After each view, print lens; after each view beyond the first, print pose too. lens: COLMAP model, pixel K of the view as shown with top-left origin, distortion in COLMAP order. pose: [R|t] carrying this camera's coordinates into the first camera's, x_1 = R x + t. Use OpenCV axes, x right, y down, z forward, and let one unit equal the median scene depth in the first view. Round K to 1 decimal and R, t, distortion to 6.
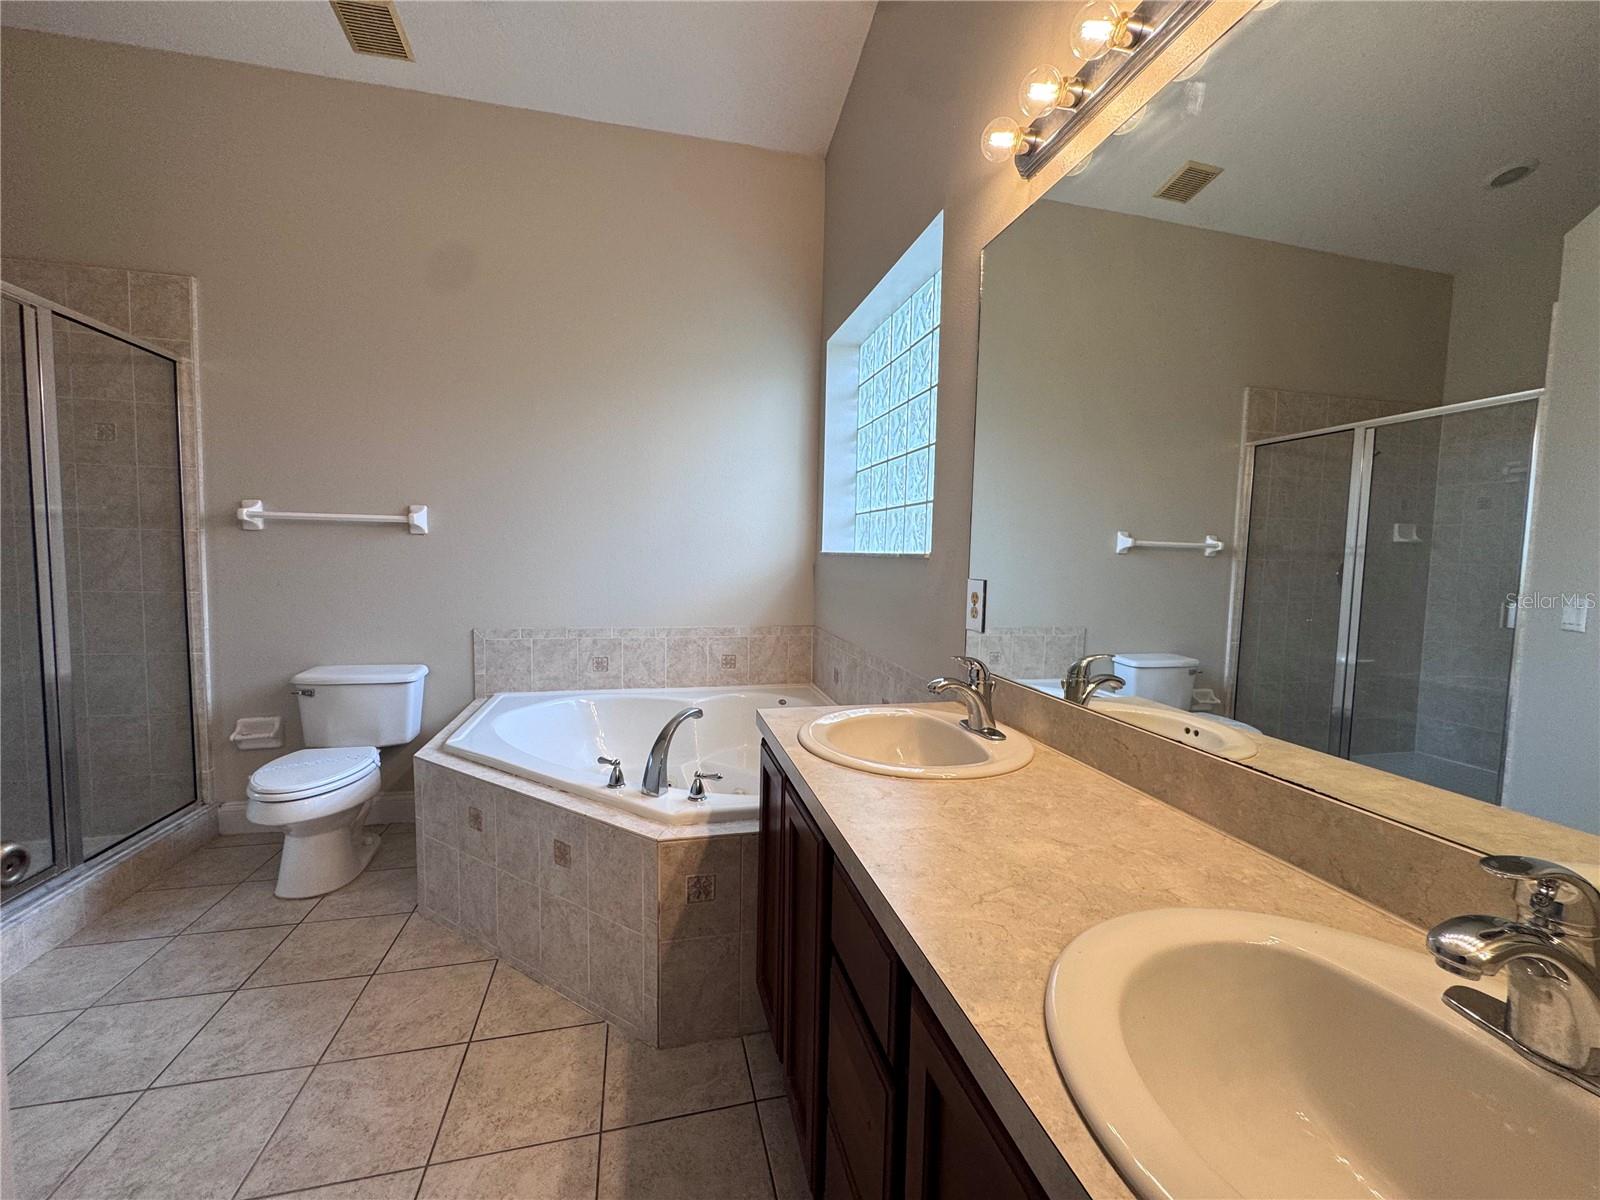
lens RADIAL K [[641.9, 0, 799.1], [0, 641.9, 597.1], [0, 0, 1]] dist [-0.003995, 0.000030]
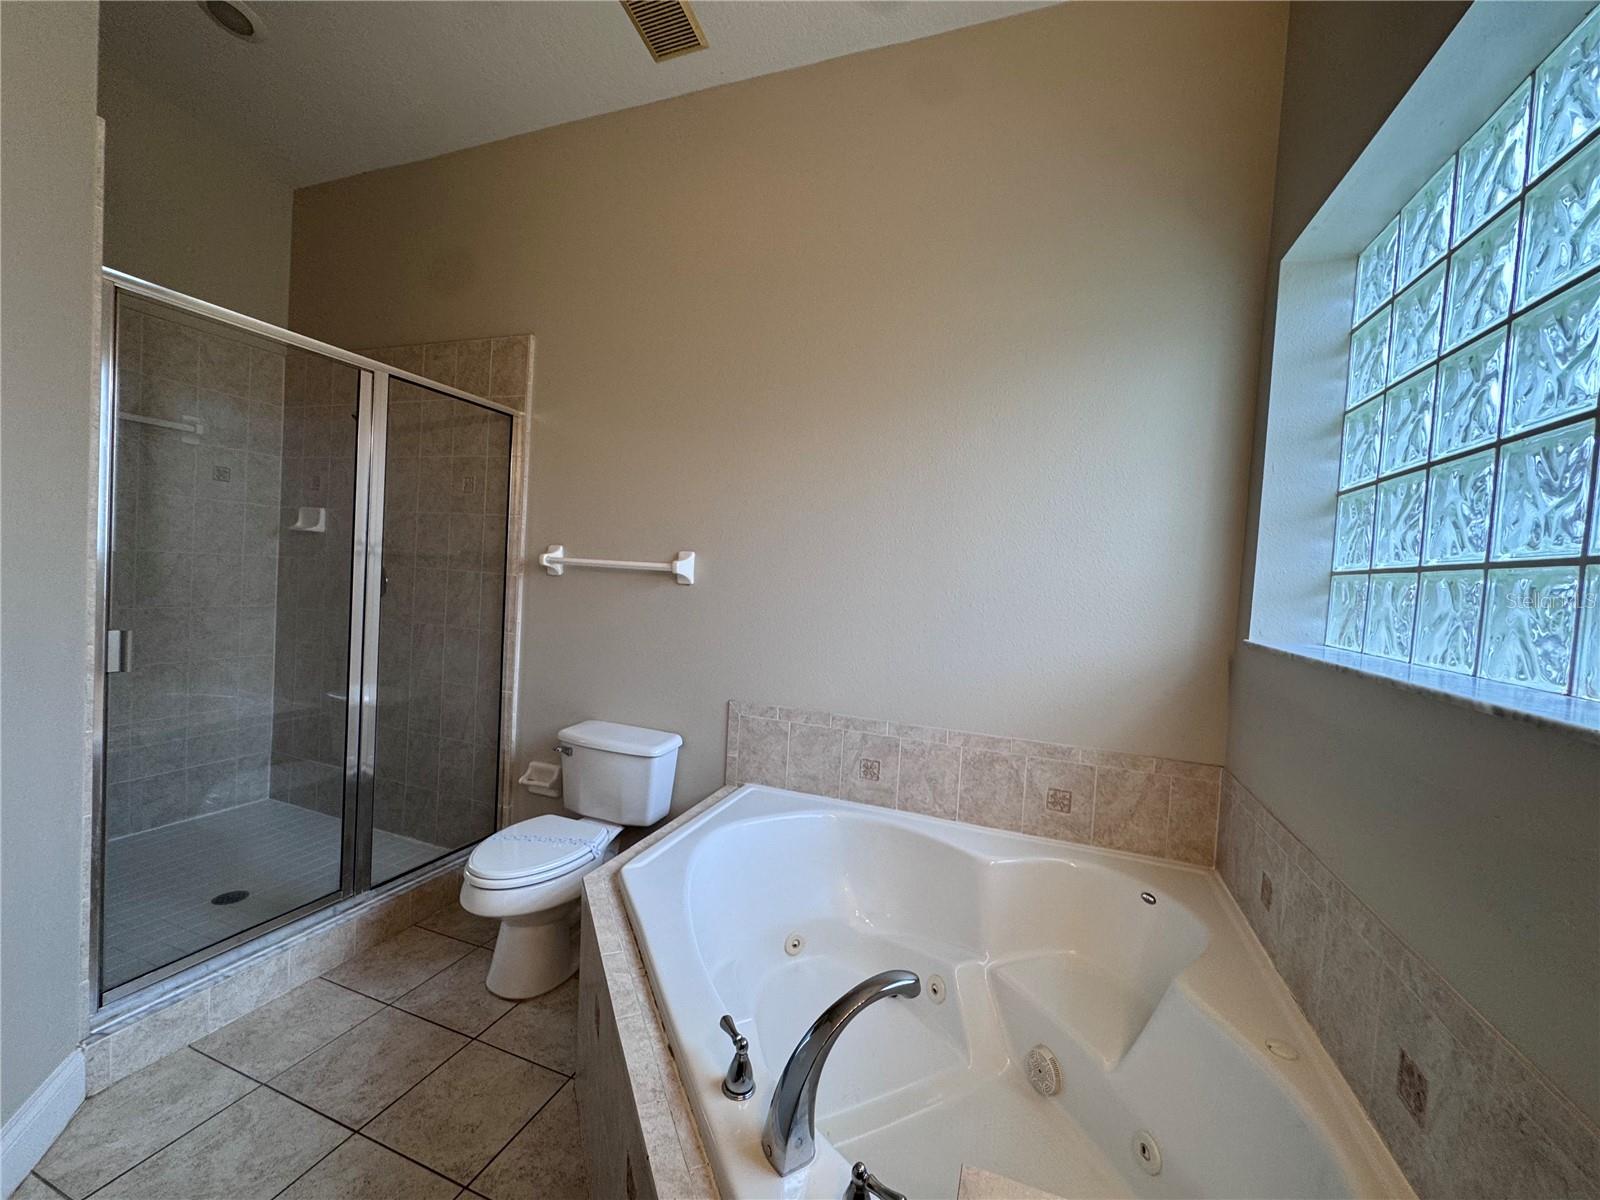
lens RADIAL K [[641.9, 0, 799.1], [0, 641.9, 597.1], [0, 0, 1]] dist [-0.003995, 0.000030]
pose [[0.828832, 0.047884, -0.557444, 0.023667], [-0.079760, 0.996267, -0.033013, -0.068208], [0.553783, 0.071824, 0.829558, 0.382495]]
